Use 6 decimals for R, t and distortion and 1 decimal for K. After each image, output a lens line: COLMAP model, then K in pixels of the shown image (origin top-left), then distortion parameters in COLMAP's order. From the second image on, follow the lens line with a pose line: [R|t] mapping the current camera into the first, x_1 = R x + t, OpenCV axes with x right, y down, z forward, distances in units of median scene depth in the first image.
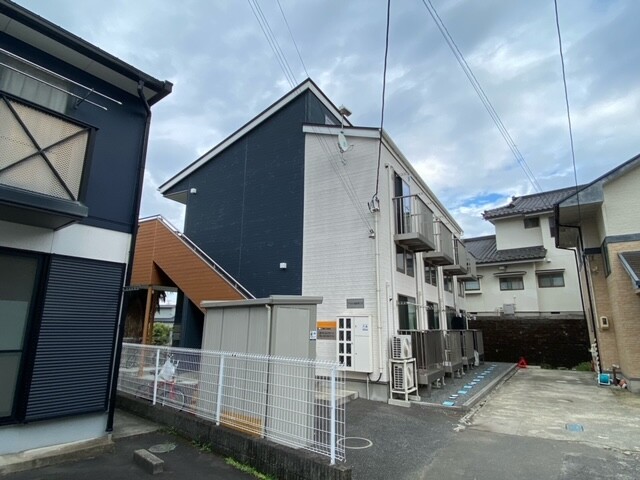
lens RADIAL K [[370.5, 0, 320.0], [0, 370.5, 240.0], [0, 0, 1]] dist [0.031412, -0.032801]
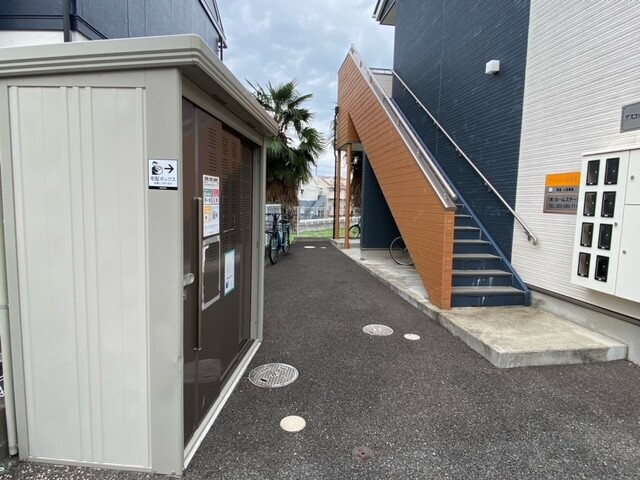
lens RADIAL K [[370.5, 0, 320.0], [0, 370.5, 240.0], [0, 0, 1]] dist [0.031412, -0.032801]
pose [[0.629500, 0.083264, -0.772526, 0.149995], [0.167399, 0.956360, 0.239484, 0.124387], [0.758754, -0.280076, 0.588091, 0.444013]]
